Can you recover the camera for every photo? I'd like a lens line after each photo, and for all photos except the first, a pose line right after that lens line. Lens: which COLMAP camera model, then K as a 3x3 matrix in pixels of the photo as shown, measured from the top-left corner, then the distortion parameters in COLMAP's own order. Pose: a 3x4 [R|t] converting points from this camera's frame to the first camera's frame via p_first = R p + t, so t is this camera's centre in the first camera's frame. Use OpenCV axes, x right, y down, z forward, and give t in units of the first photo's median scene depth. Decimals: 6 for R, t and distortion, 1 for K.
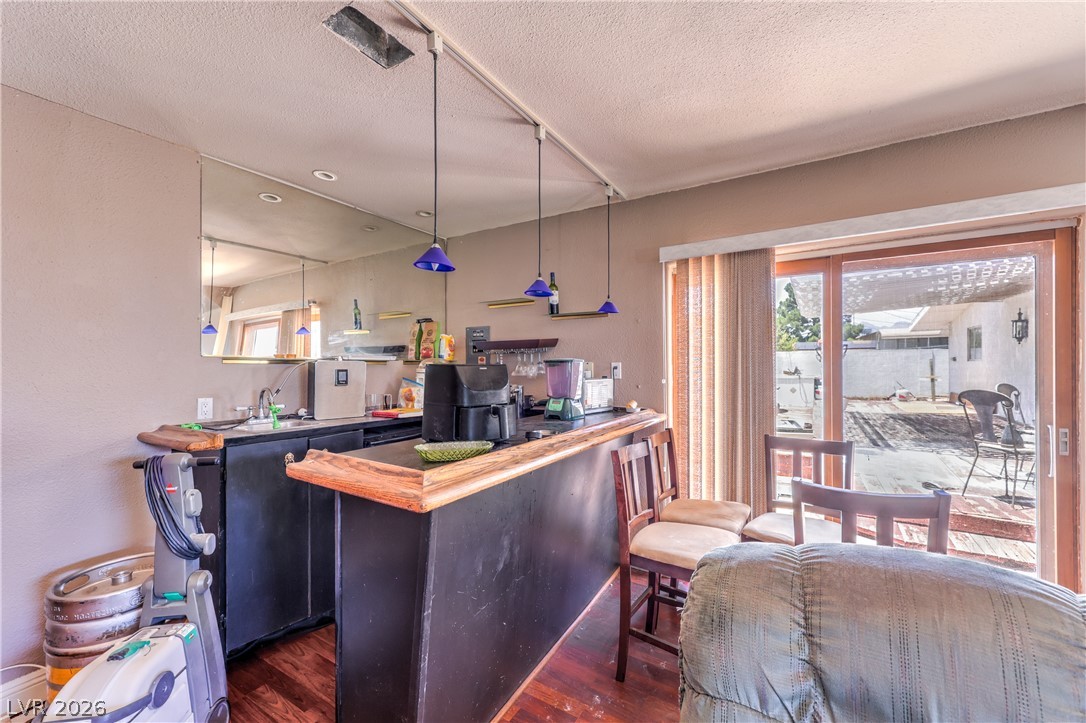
lens RADIAL K [[437.1, 0, 541.9], [0, 437.1, 362.9], [0, 0, 1]] dist [0.000645, 0.000674]
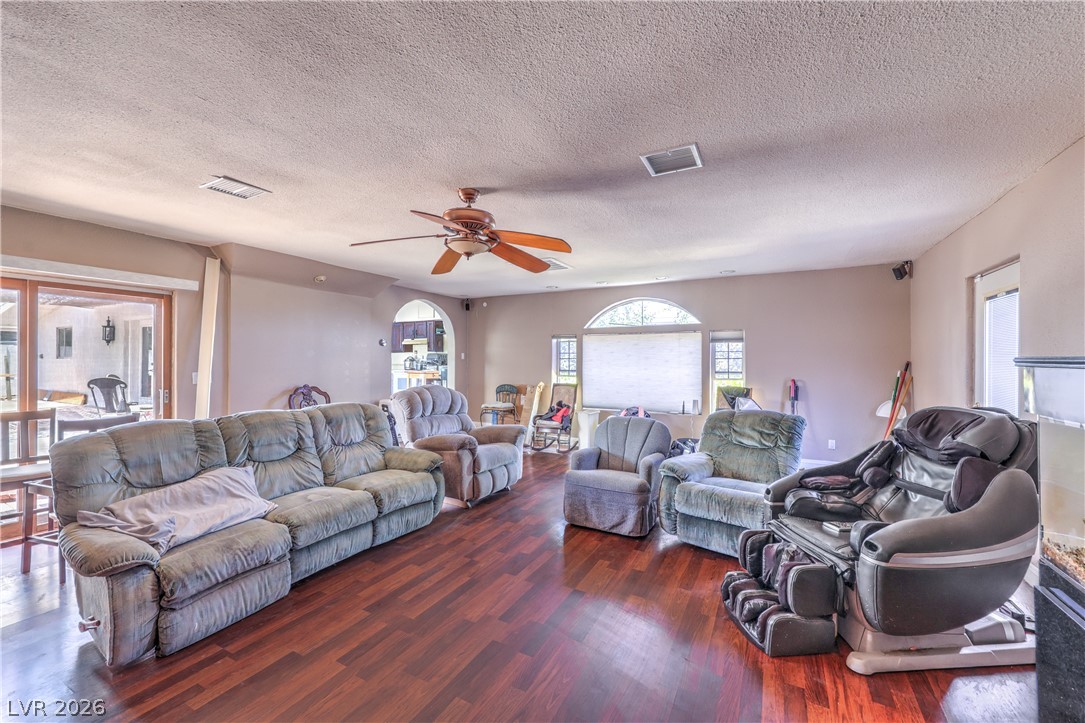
lens RADIAL K [[436.7, 0, 541.2], [0, 436.7, 361.8], [0, 0, 1]] dist [0.000645, 0.000674]
pose [[-0.065075, 0.007520, 0.997852, -0.831945], [-0.008747, 0.999929, -0.008106, 0.011506], [-0.997842, -0.009256, -0.065004, -0.537066]]
